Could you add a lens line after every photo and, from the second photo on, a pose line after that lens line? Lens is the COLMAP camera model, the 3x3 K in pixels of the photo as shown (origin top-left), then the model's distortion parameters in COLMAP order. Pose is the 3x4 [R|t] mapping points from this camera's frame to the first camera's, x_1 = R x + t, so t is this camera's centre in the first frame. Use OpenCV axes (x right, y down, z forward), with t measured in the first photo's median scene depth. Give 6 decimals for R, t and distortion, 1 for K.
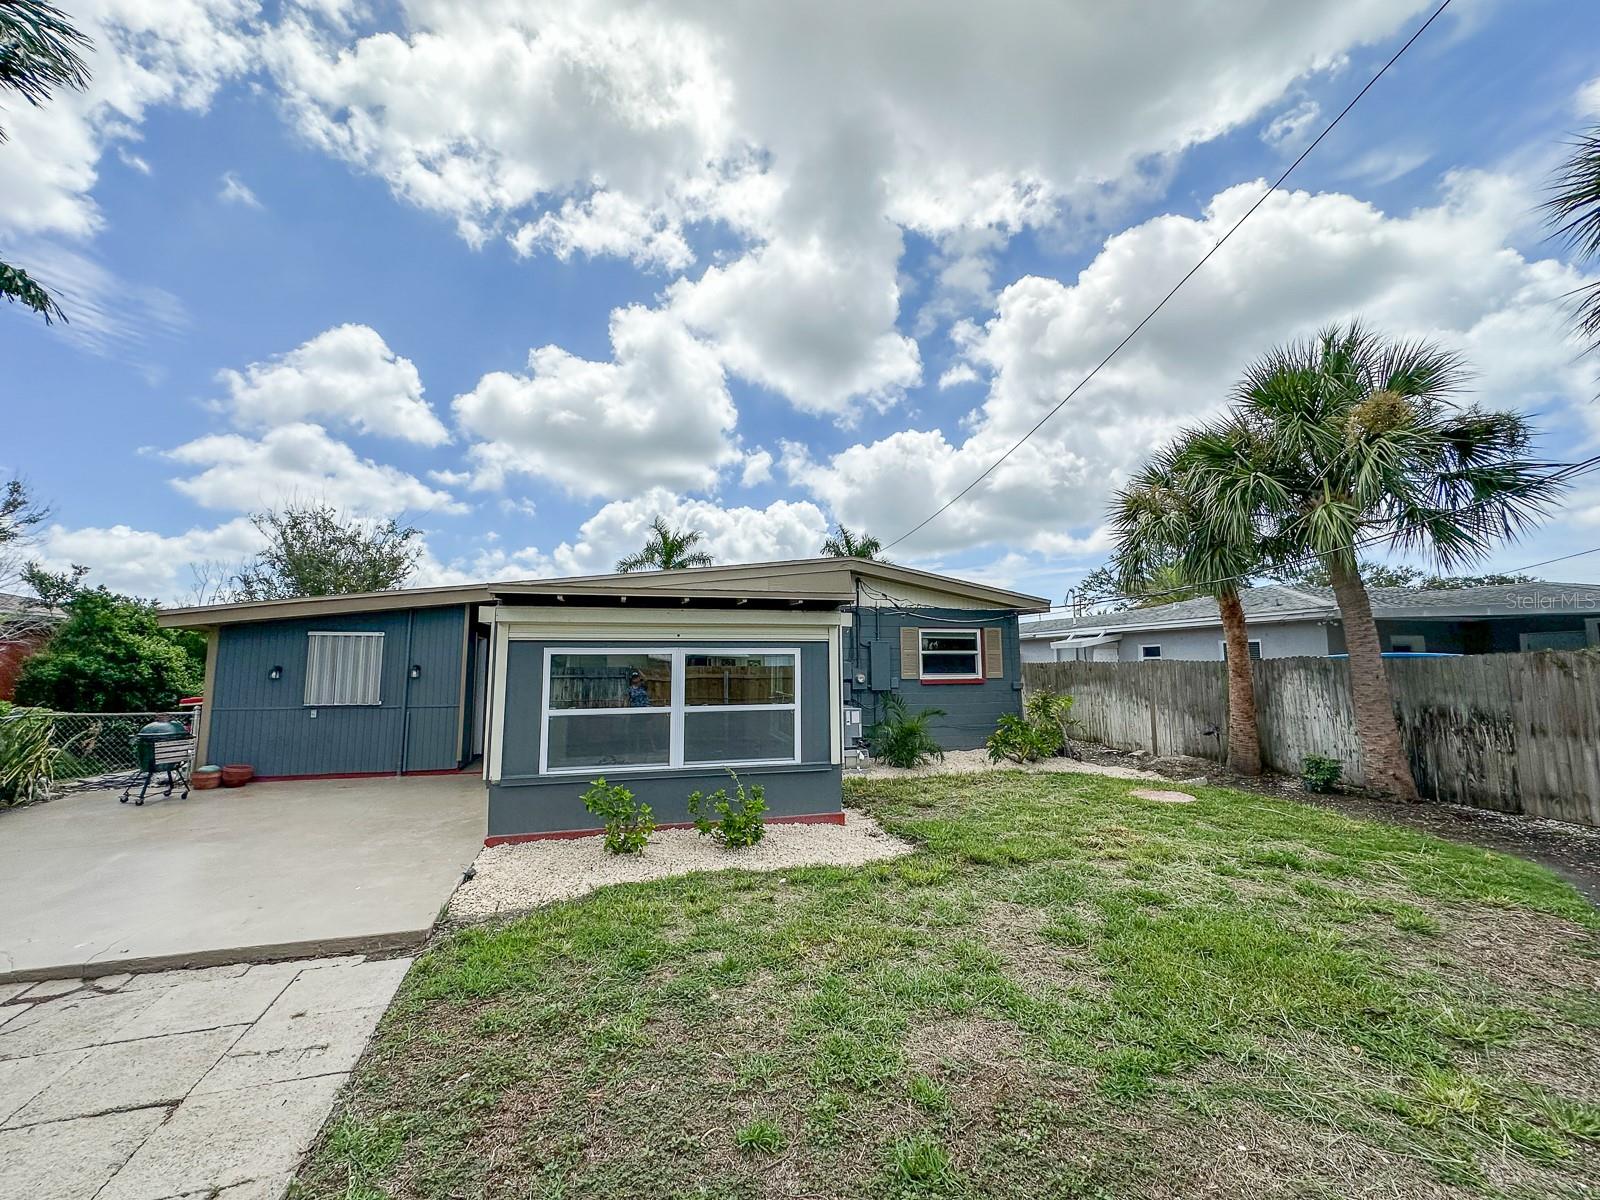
lens RADIAL K [[645.6, 0, 767.8], [0, 645.6, 597.0], [0, 0, 1]] dist [-0.000572, 0.000059]
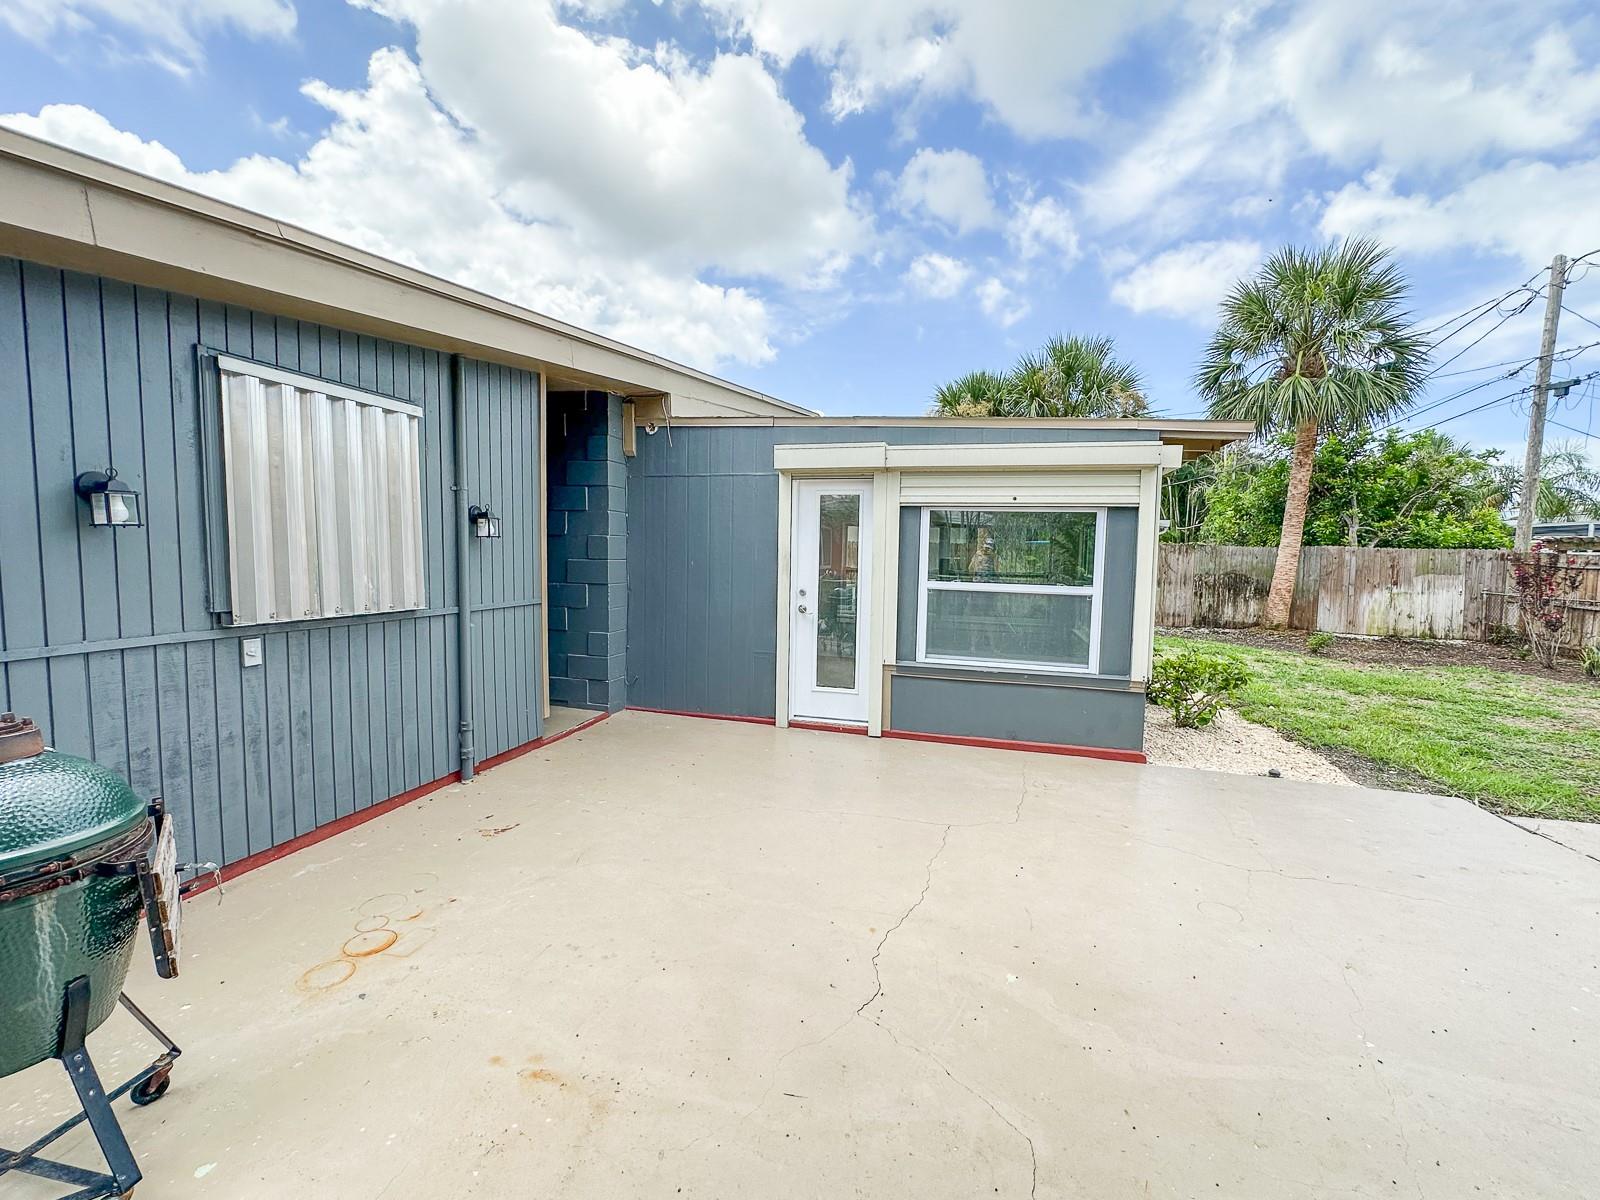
lens RADIAL K [[689.1, 0, 824.1], [0, 689.1, 599.9], [0, 0, 1]] dist [-0.007898, -0.000518]
pose [[0.478567, -0.049564, 0.876651, -0.839540], [-0.116101, 0.986067, 0.119130, 0.090134], [-0.870341, -0.158791, 0.466145, 0.625918]]
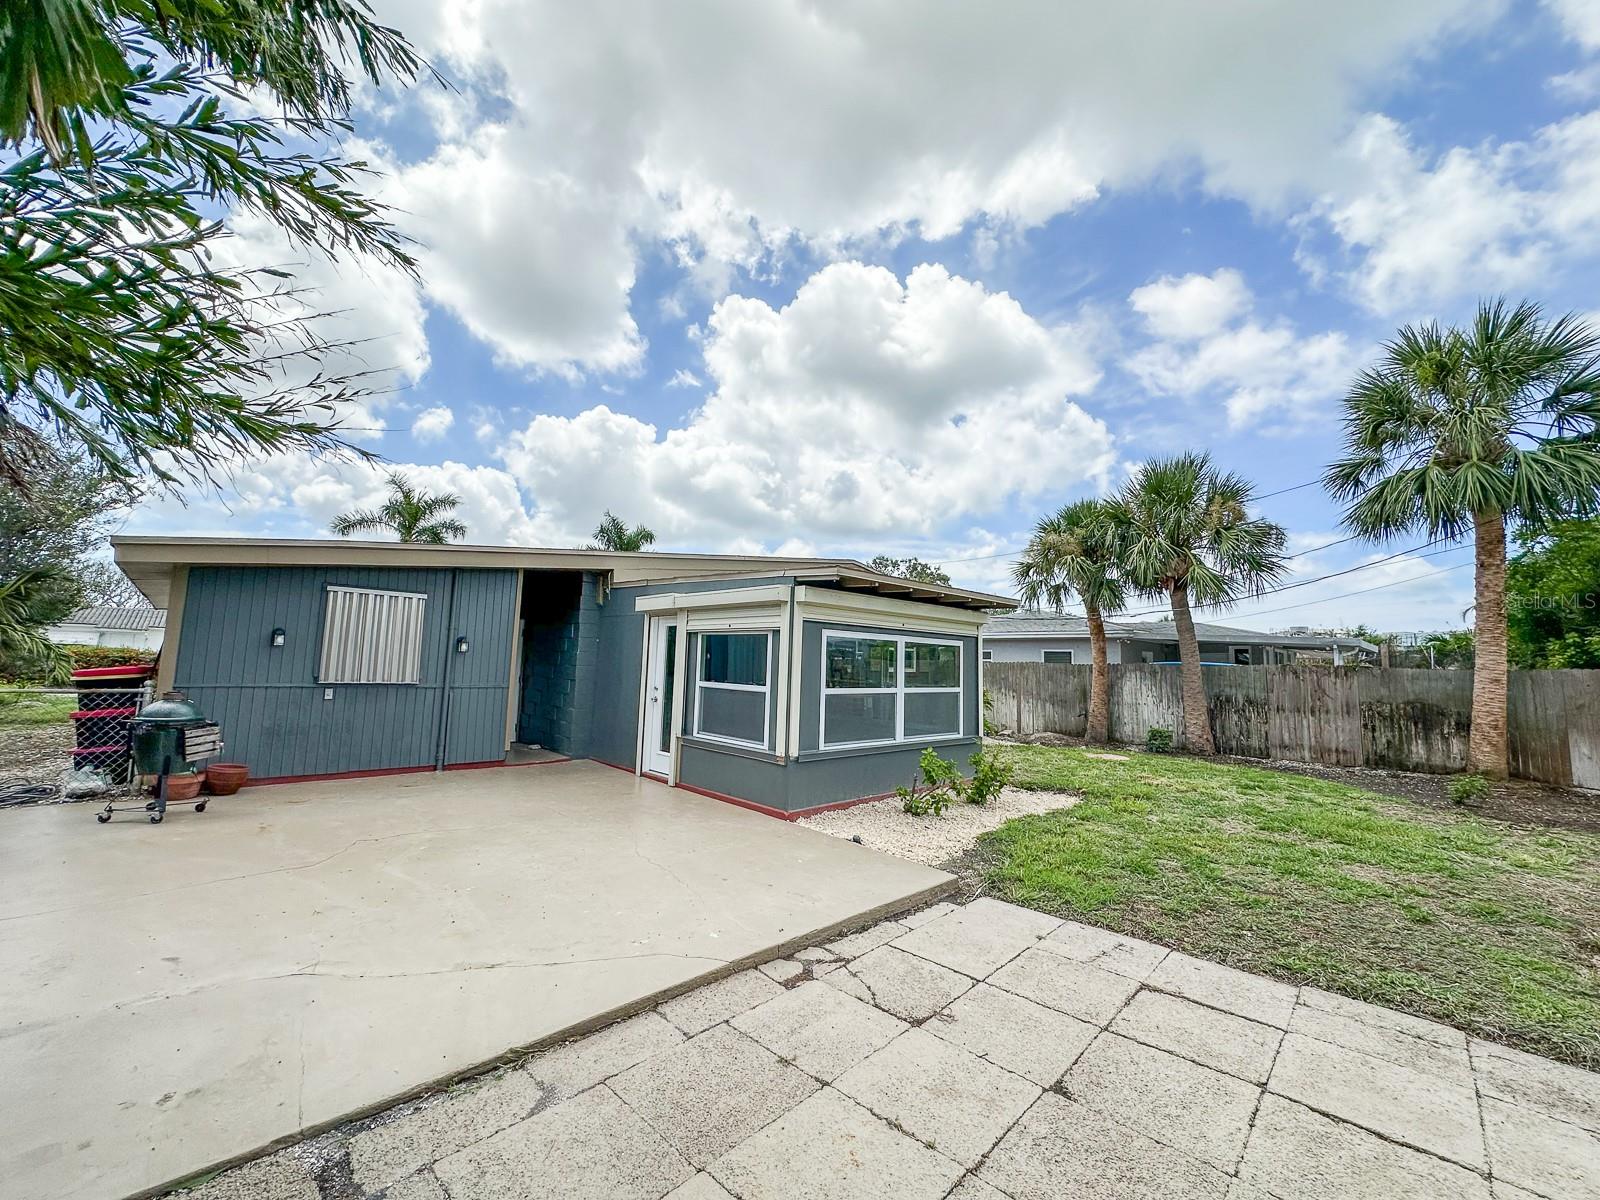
lens RADIAL K [[655.8, 0, 792.2], [0, 655.8, 599.5], [0, 0, 1]] dist [-0.000817, 0.000033]
pose [[0.873617, 0.079776, 0.480030, -0.602592], [-0.085623, 0.996280, -0.009745, 0.031008], [-0.479022, -0.032588, 0.877198, 0.067739]]
